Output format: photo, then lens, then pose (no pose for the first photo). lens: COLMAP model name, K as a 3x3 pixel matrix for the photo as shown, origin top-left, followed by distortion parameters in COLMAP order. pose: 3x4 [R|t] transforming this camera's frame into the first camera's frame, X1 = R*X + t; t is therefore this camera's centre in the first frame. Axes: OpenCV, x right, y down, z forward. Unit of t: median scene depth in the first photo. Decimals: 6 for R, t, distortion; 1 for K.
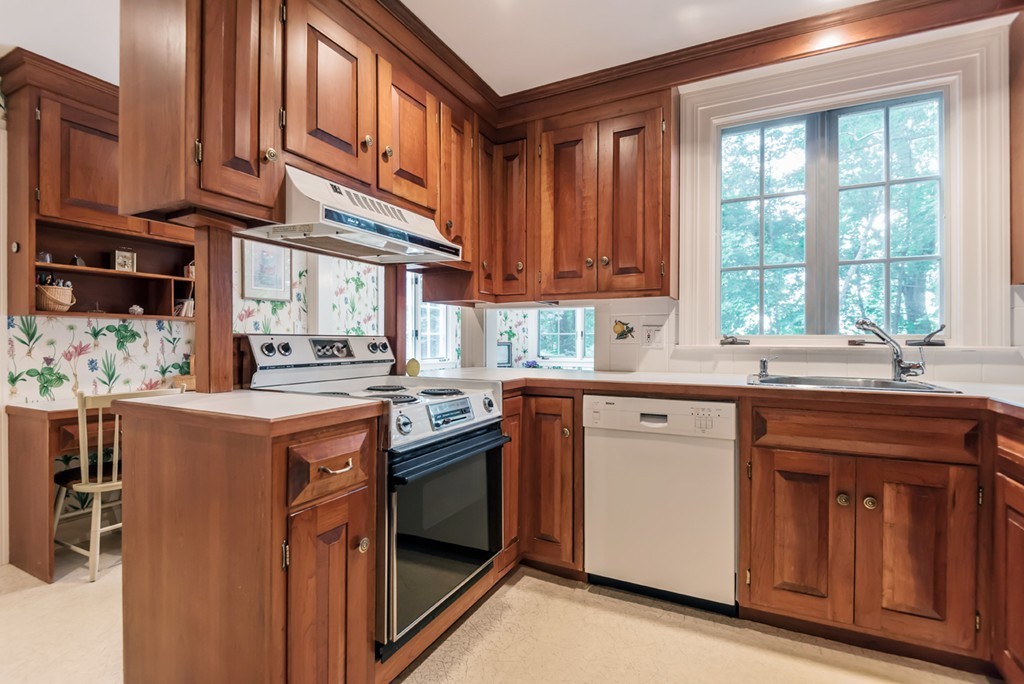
lens RADIAL K [[468.0, 0, 515.1], [0, 468.0, 342.0], [0, 0, 1]] dist [-0.005674, -0.001965]
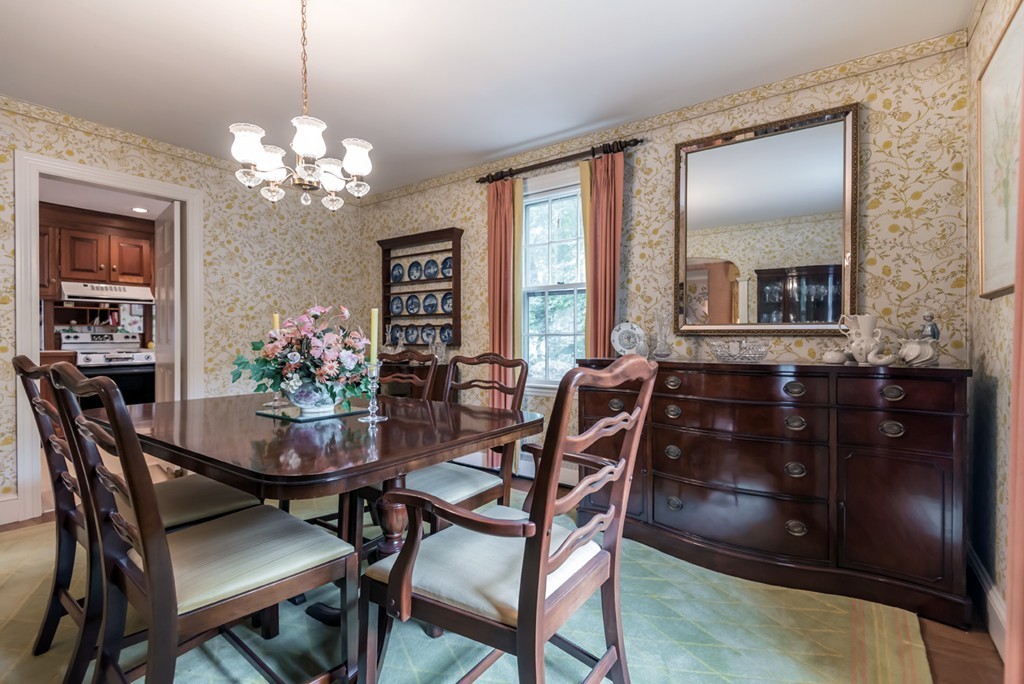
lens RADIAL K [[468.0, 0, 515.0], [0, 468.0, 344.3], [0, 0, 1]] dist [-0.005674, -0.001965]
pose [[0.987908, -0.007177, -0.154876, 2.578005], [0.009720, 0.999830, 0.015666, 0.037015], [0.154738, -0.016982, 0.987810, -1.428226]]
